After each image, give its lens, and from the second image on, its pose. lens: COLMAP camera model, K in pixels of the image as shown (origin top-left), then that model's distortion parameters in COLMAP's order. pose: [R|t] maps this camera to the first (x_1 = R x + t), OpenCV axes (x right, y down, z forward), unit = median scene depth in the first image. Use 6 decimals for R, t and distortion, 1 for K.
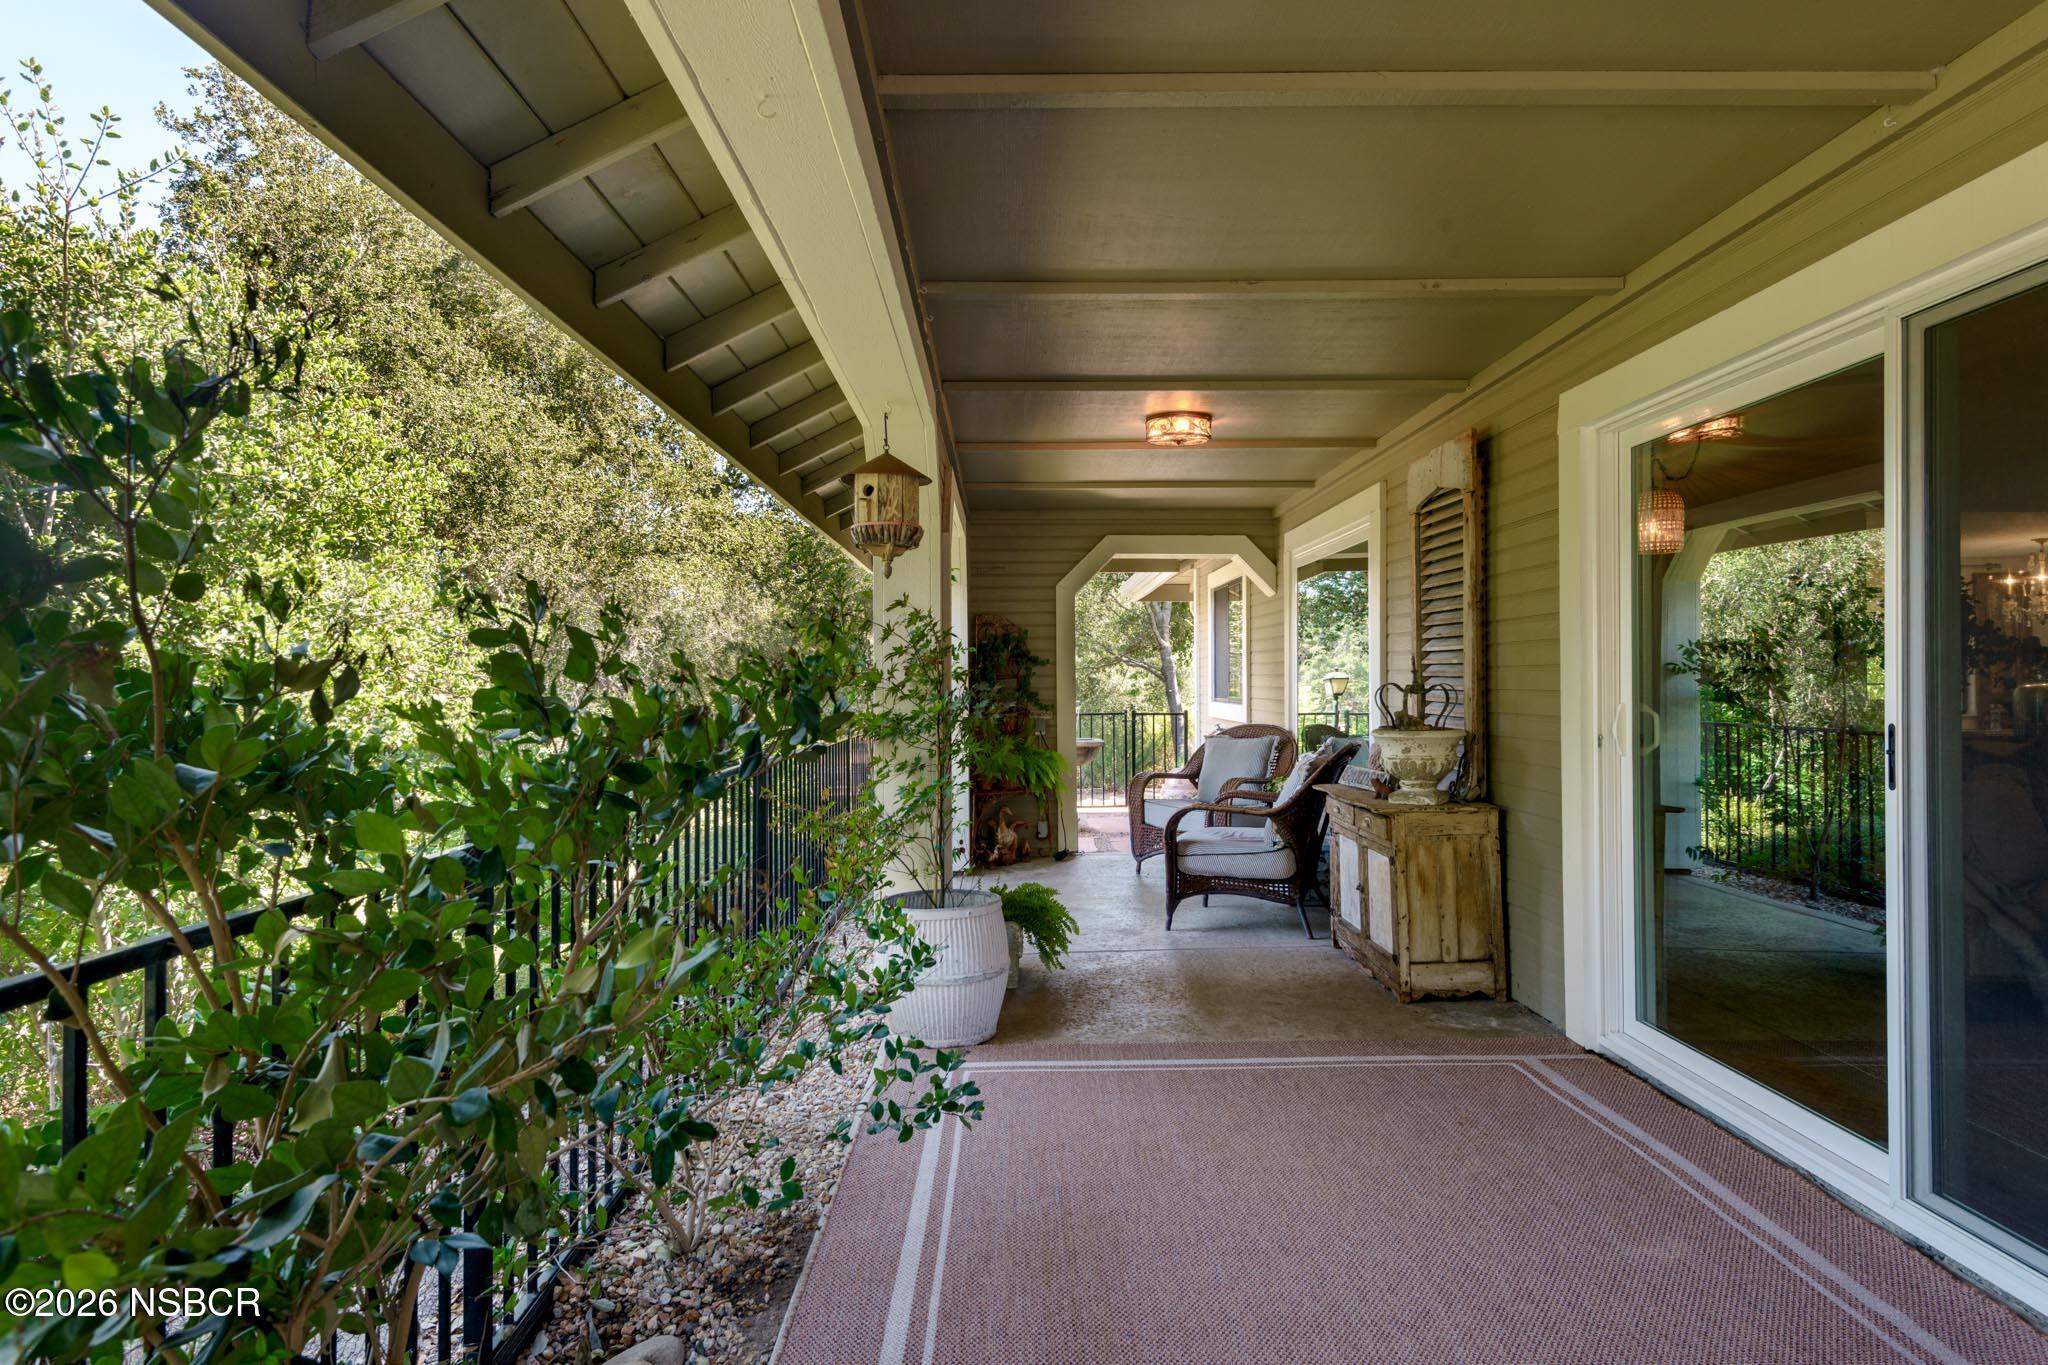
lens RADIAL K [[1140.2, 0, 1026.0], [0, 1140.2, 677.0], [0, 0, 1]] dist [0.030131, -0.000702]
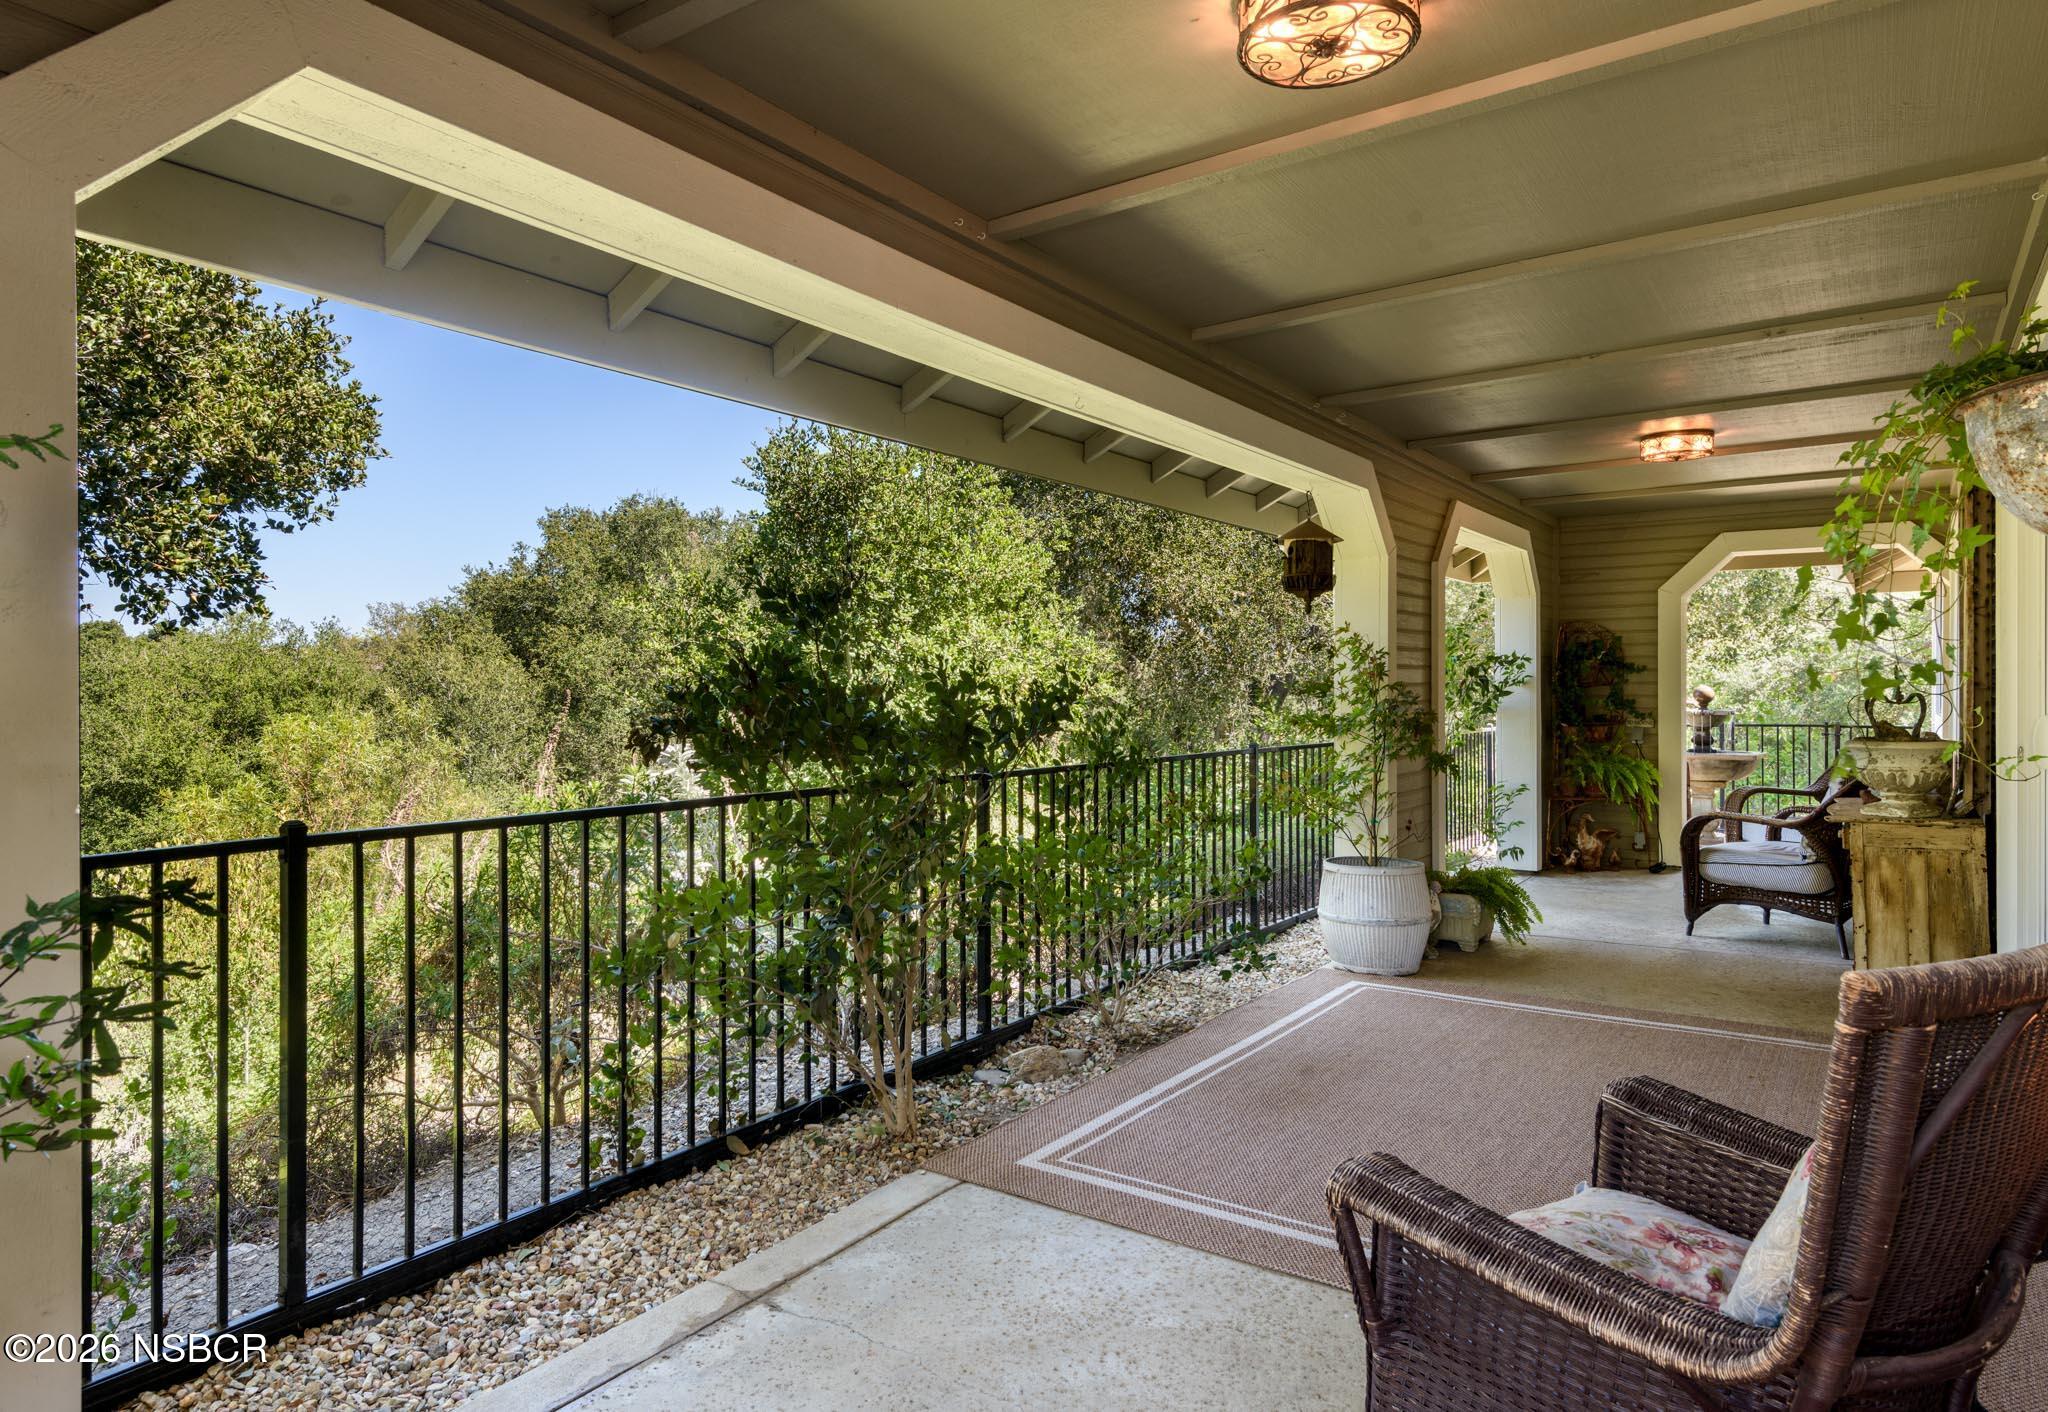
lens RADIAL K [[1230.2, 0, 1022.4], [0, 1230.2, 696.3], [0, 0, 1]] dist [-0.000321, -0.000100]
pose [[0.815791, 0.006945, -0.578306, 0.350420], [0.000542, 0.999918, 0.012773, -0.006403], [0.578347, -0.010734, 0.815720, -0.300485]]
